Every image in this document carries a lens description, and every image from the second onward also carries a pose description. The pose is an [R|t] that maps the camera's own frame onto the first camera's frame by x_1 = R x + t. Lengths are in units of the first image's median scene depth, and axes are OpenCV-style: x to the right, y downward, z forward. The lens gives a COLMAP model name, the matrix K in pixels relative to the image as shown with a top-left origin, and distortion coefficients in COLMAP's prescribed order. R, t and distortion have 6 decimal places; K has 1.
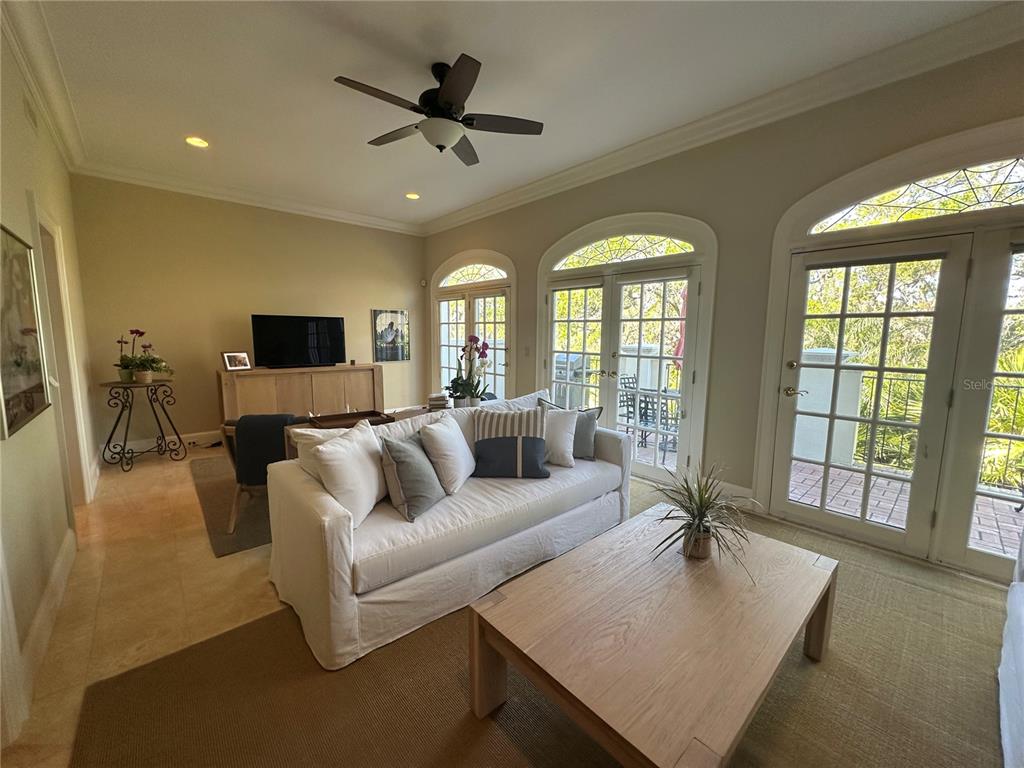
lens RADIAL K [[408.1, 0, 512.0], [0, 408.1, 384.0], [0, 0, 1]] dist [-0.000790, 0.000186]
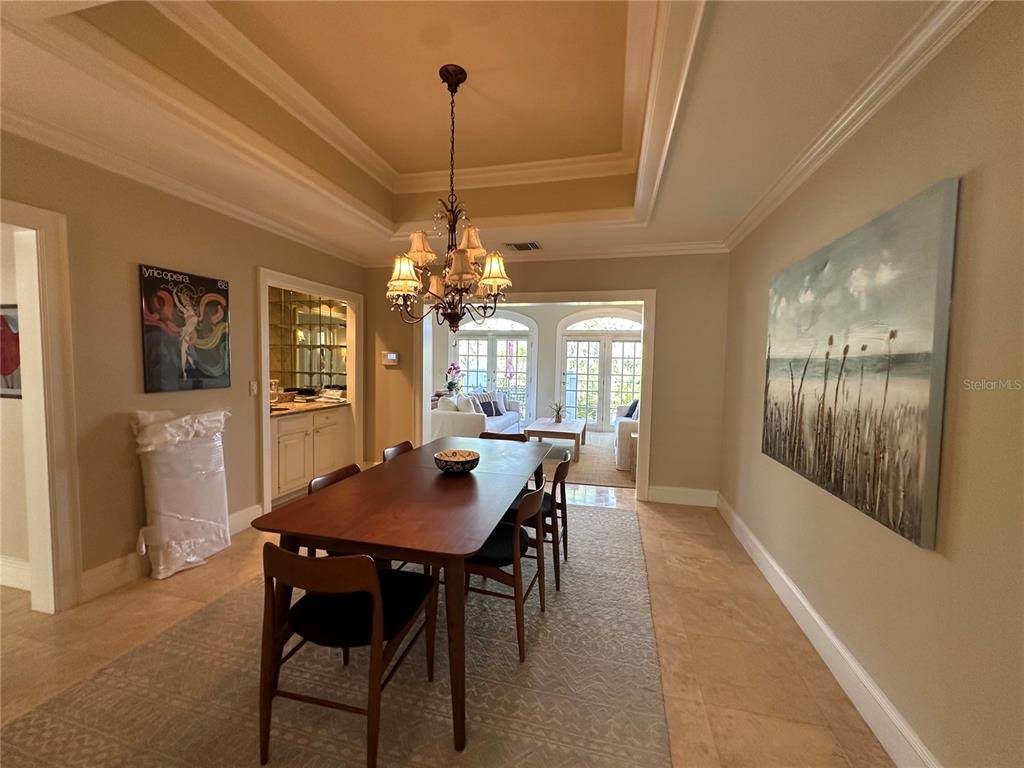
lens RADIAL K [[411.0, 0, 512.0], [0, 411.0, 384.0], [0, 0, 1]] dist [-0.000952, 0.000401]
pose [[0.828687, -0.024329, 0.559183, -1.292351], [0.056924, 0.997538, -0.040959, 0.127449], [-0.556810, 0.065773, 0.828032, -1.236711]]
